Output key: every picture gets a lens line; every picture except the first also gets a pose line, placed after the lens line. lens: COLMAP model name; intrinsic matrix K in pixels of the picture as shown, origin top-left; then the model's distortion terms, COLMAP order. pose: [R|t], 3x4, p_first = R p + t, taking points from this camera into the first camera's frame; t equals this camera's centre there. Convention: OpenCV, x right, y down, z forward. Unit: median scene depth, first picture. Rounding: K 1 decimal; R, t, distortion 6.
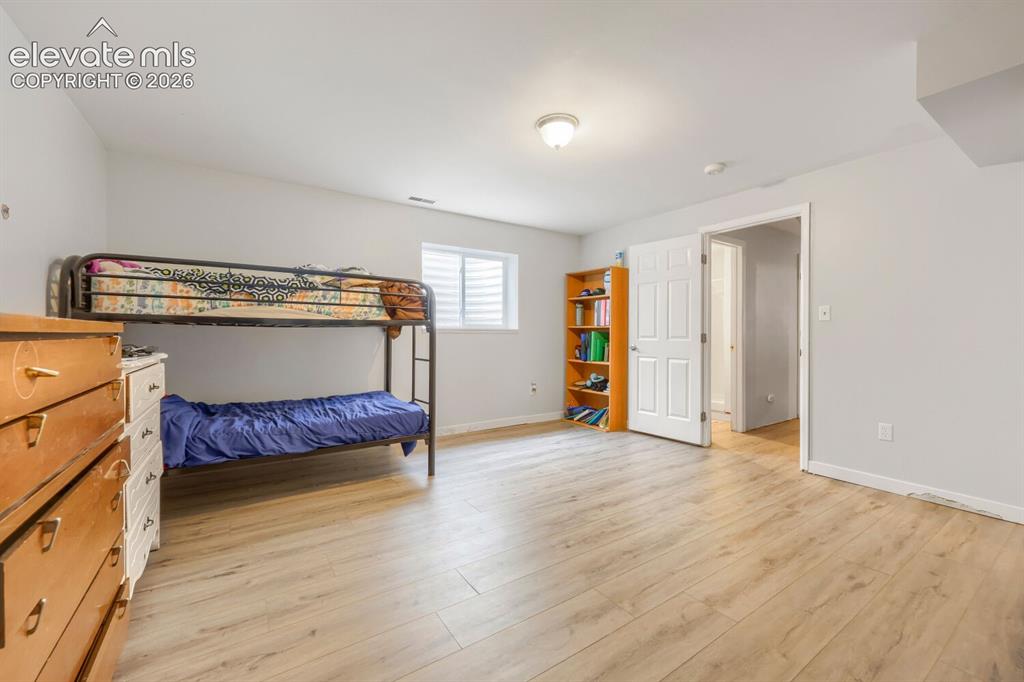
lens RADIAL K [[409.2, 0, 513.6], [0, 409.2, 337.3], [0, 0, 1]] dist [-0.001187, -0.001291]
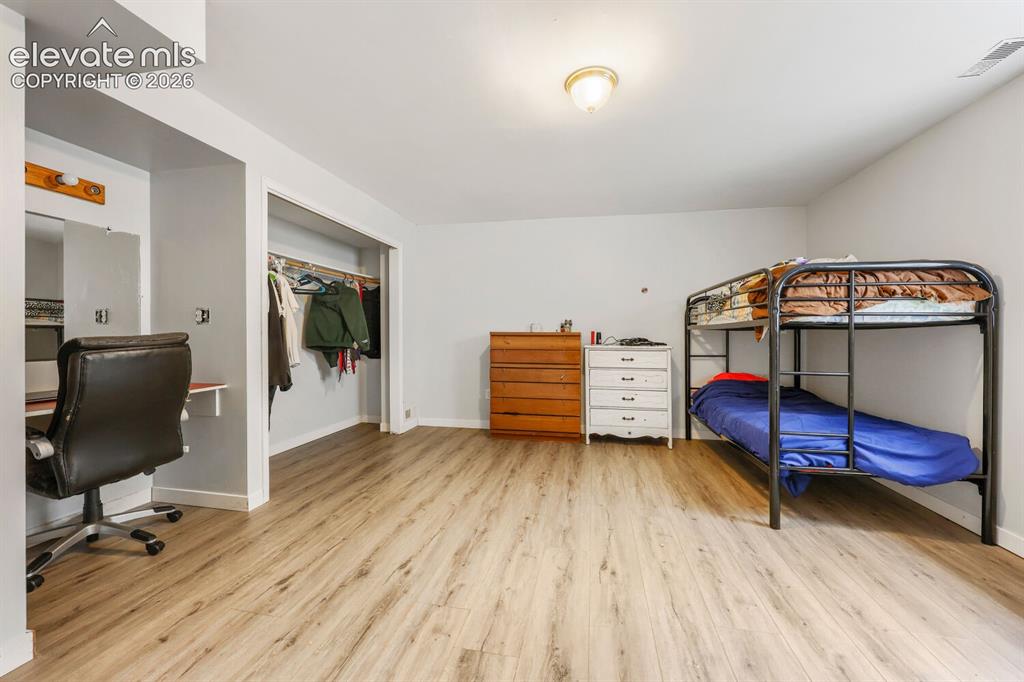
lens RADIAL K [[409.2, 0, 512.1], [0, 409.2, 336.8], [0, 0, 1]] dist [-0.001187, -0.001291]
pose [[-0.707642, -0.004478, -0.706557, 0.800604], [-0.011240, 0.999925, 0.004920, -0.005739], [0.706482, 0.011424, -0.707639, 1.450775]]
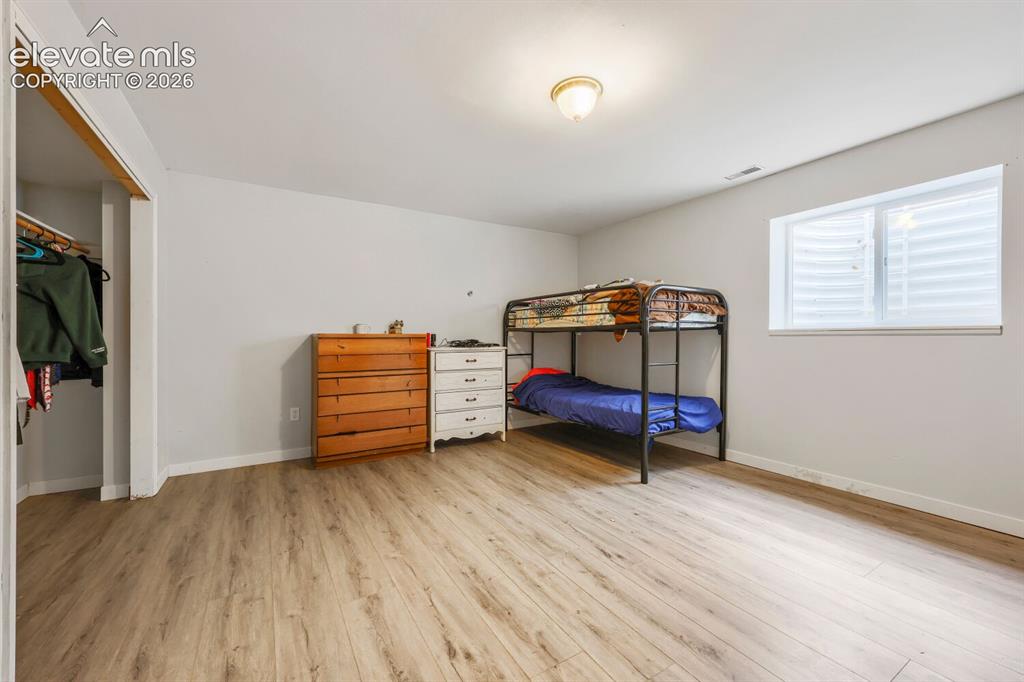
lens RADIAL K [[409.2, 0, 509.6], [0, 409.2, 338.6], [0, 0, 1]] dist [-0.001187, -0.001291]
pose [[-0.045961, -0.000255, -0.998943, 0.955548], [-0.005188, 0.999987, -0.000017, -0.003010], [0.998930, 0.005182, -0.045962, 0.889449]]
